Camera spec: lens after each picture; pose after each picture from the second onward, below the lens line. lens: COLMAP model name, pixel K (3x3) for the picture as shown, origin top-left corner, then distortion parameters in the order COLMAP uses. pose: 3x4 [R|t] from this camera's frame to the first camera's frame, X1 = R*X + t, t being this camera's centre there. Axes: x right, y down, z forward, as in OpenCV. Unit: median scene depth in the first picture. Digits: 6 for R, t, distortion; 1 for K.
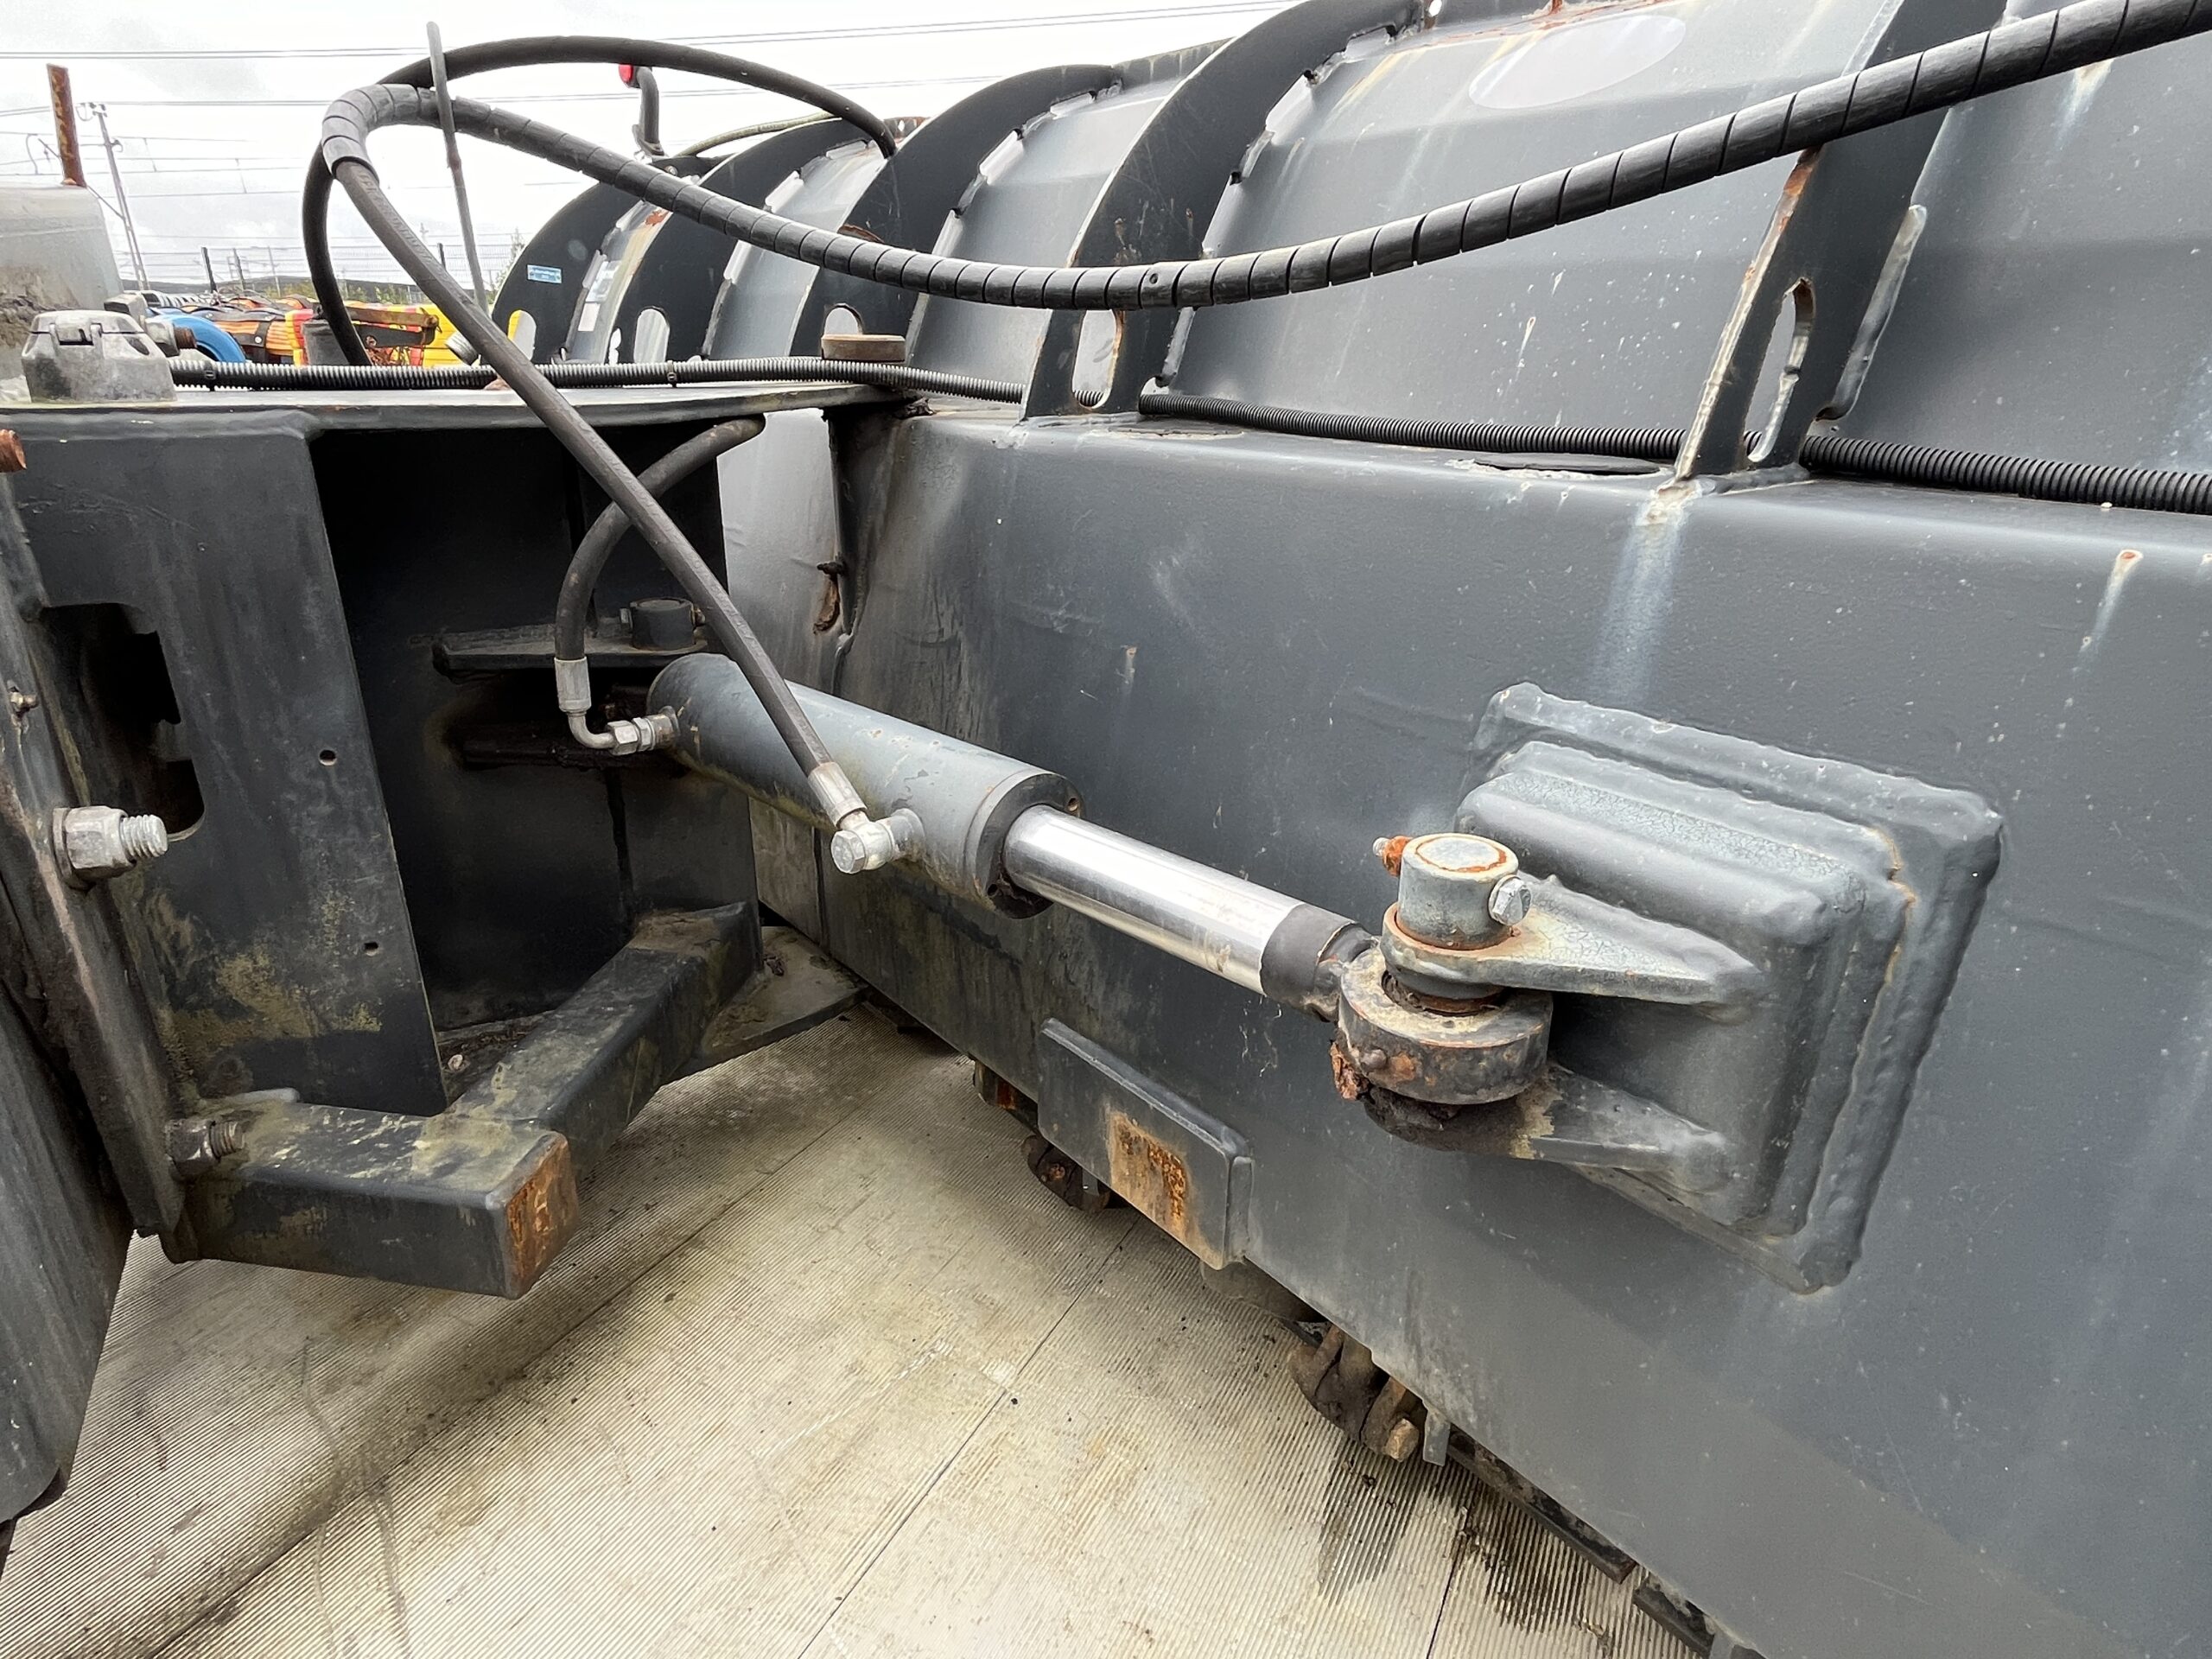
lens RADIAL K [[1218.2, 0, 1106.0], [0, 1218.2, 829.5], [0, 0, 1]] dist [-0.000993, 0.000779]
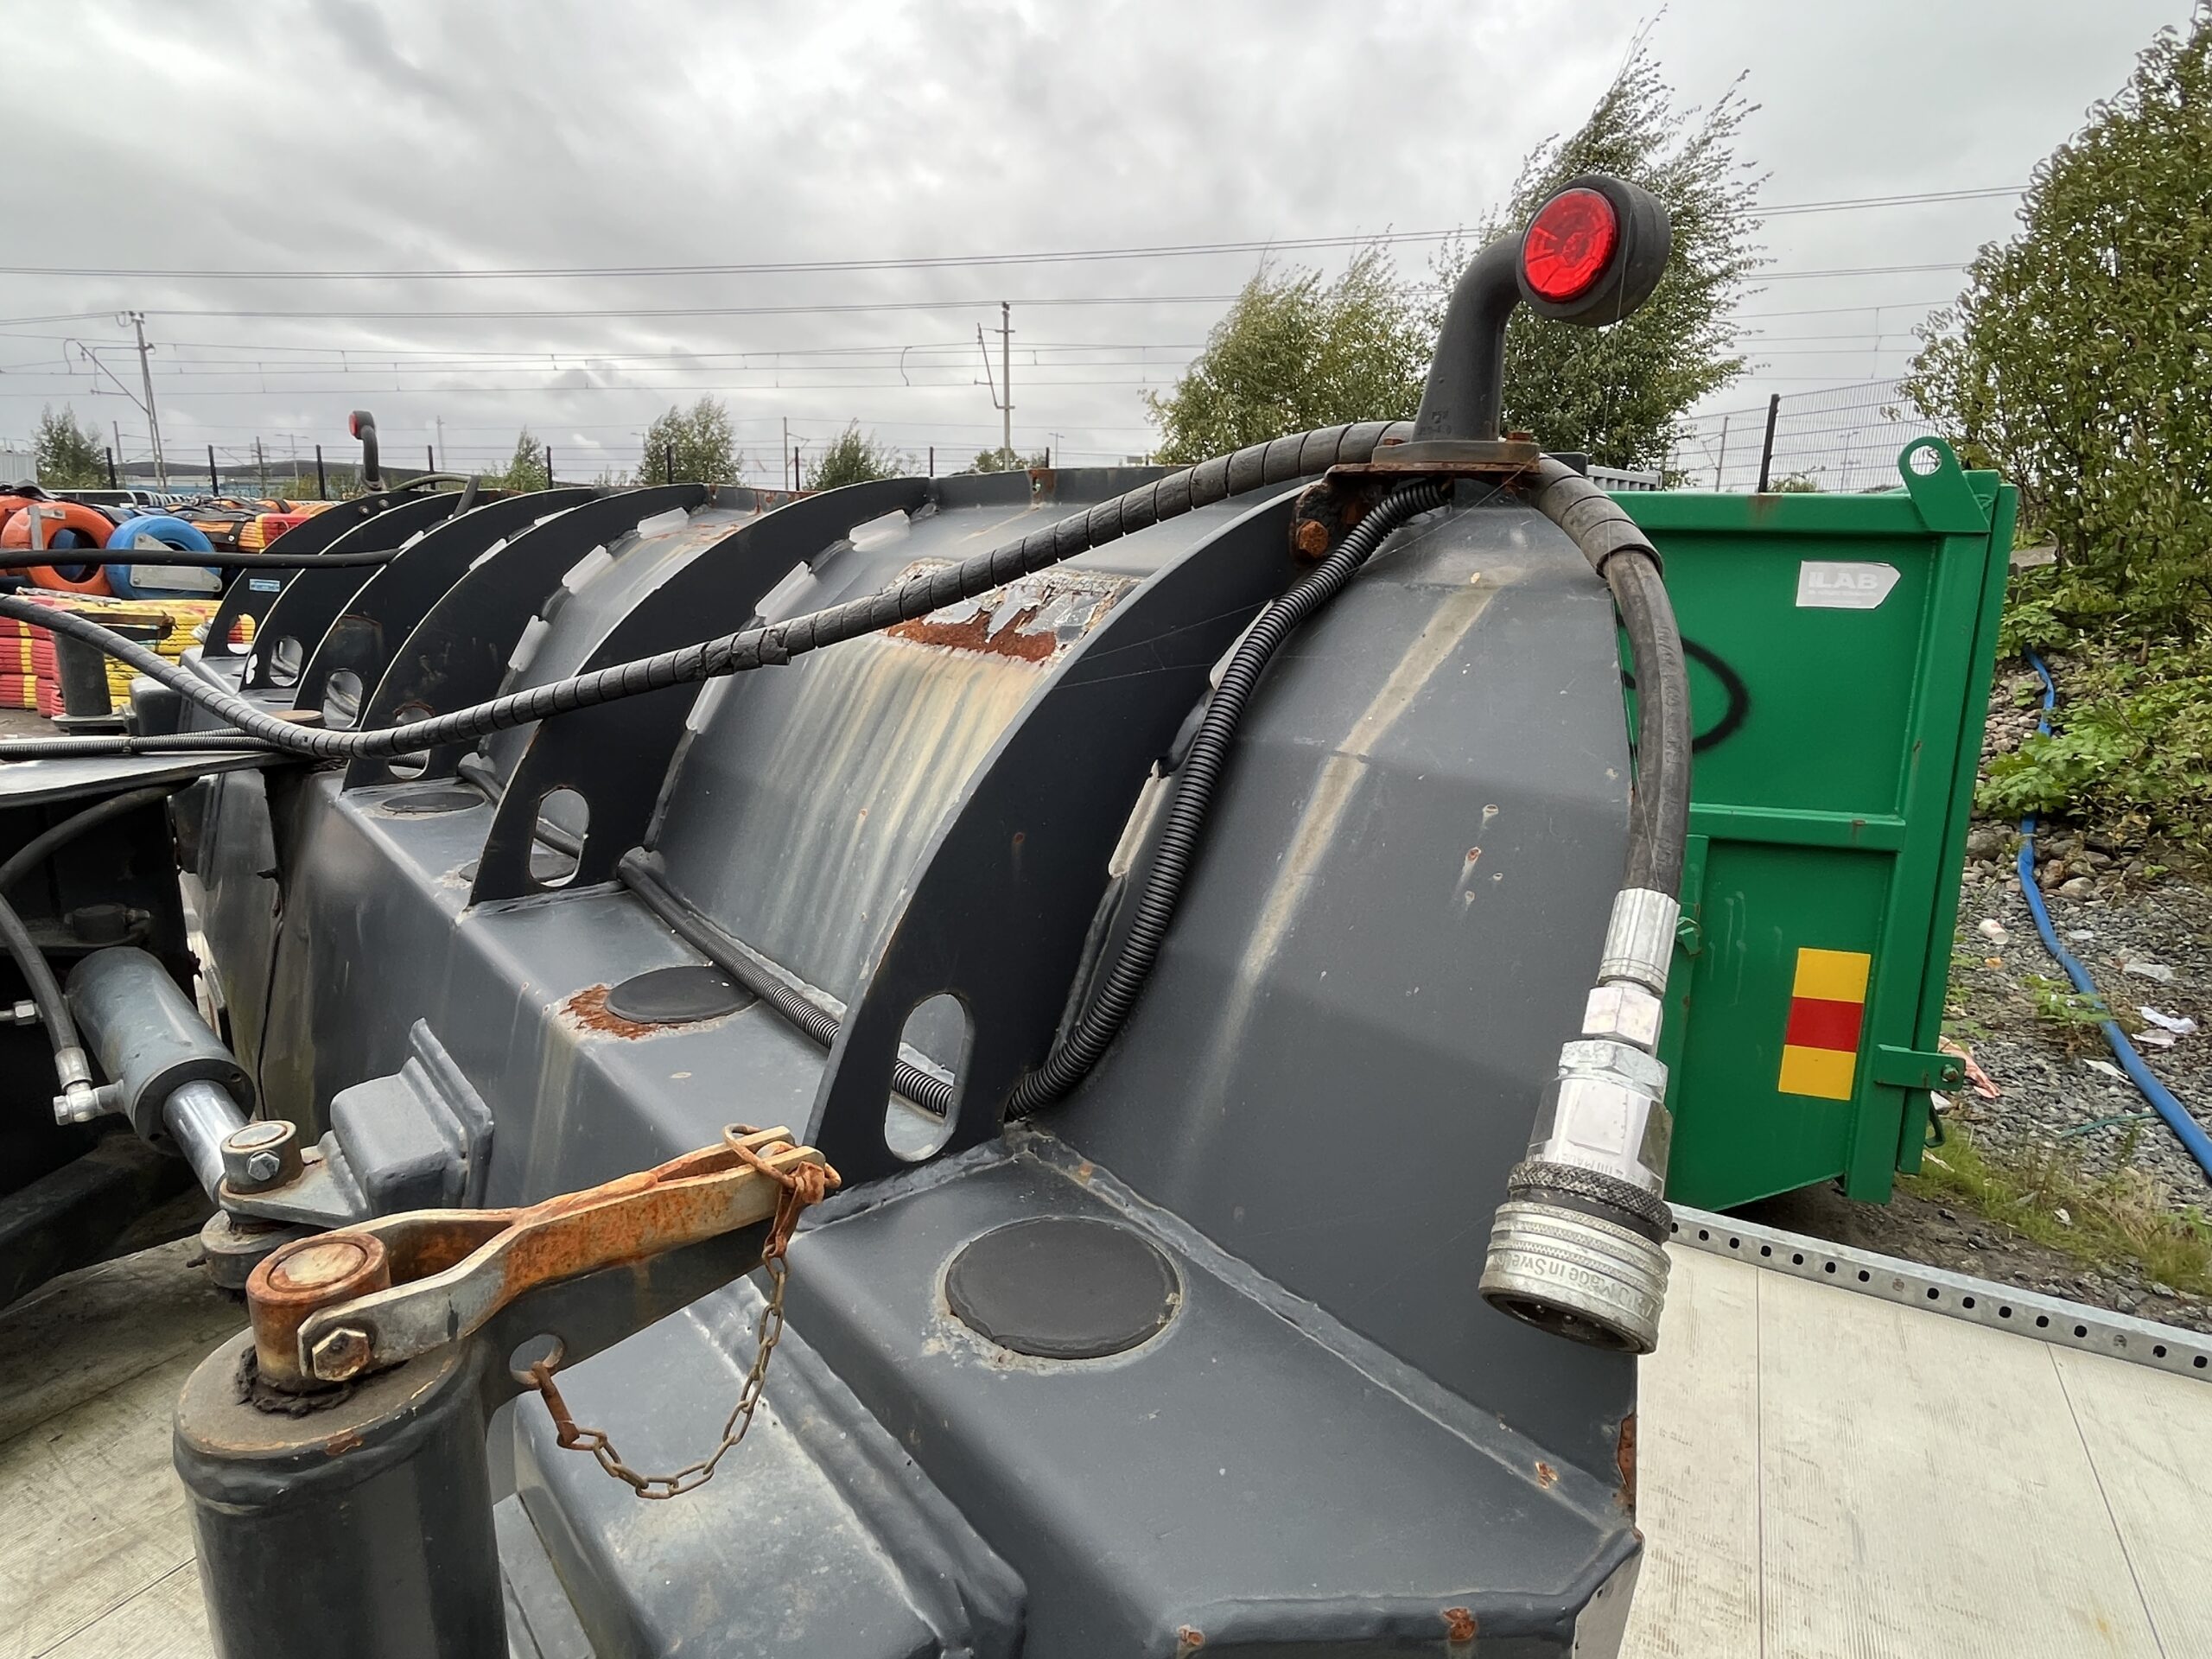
lens RADIAL K [[1247.5, 0, 1106.0], [0, 1247.5, 829.5], [0, 0, 1]] dist [-0.001813, -0.000519]
pose [[0.999867, 0.014729, -0.007042, 0.746613], [-0.015560, 0.990321, -0.137919, -0.091684], [0.004943, 0.138010, 0.990418, -0.392971]]
